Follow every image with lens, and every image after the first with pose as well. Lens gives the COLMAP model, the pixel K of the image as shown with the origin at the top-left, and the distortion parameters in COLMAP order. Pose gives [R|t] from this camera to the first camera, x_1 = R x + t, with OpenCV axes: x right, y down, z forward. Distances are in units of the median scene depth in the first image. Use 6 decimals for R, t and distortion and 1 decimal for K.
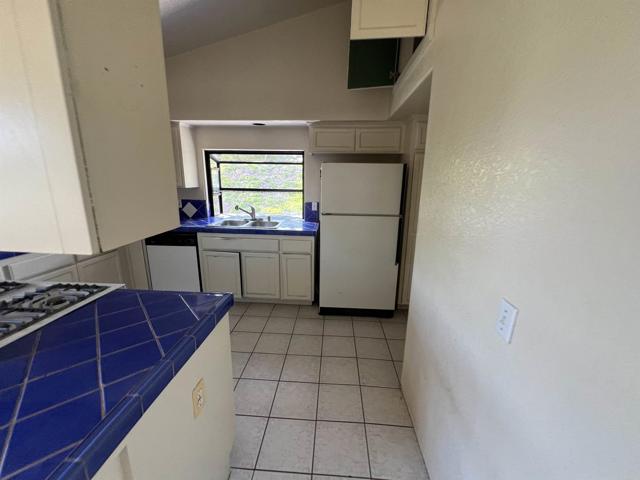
lens RADIAL K [[255.8, 0, 318.4], [0, 255.8, 238.6], [0, 0, 1]] dist [-0.002747, -0.000186]
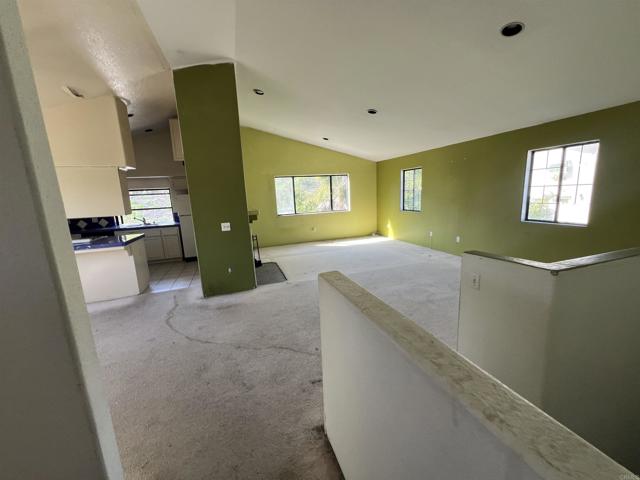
lens RADIAL K [[255.8, 0, 318.4], [0, 255.8, 238.6], [0, 0, 1]] dist [-0.002747, -0.000186]
pose [[0.922663, -0.125687, 0.364548, 0.248235], [0.146524, 0.988754, -0.029951, 0.295337], [-0.356684, 0.081050, 0.930703, -1.302349]]
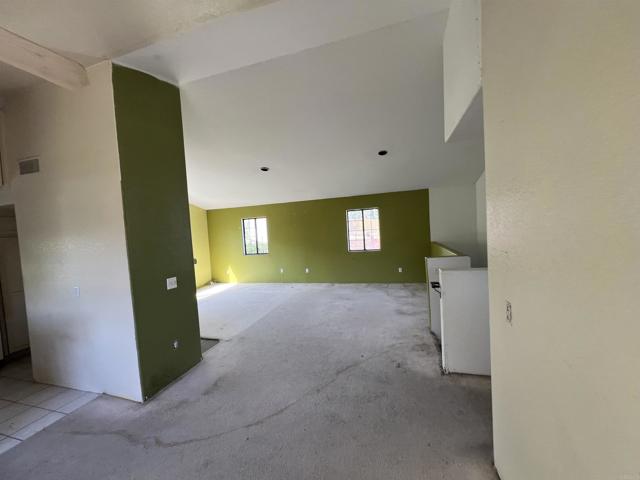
lens RADIAL K [[255.8, 0, 318.4], [0, 255.8, 238.6], [0, 0, 1]] dist [-0.002747, -0.000186]
pose [[0.219537, -0.068234, 0.973215, -0.449569], [0.286648, 0.958033, 0.002508, 0.133834], [-0.932543, 0.278420, 0.229883, -0.736957]]
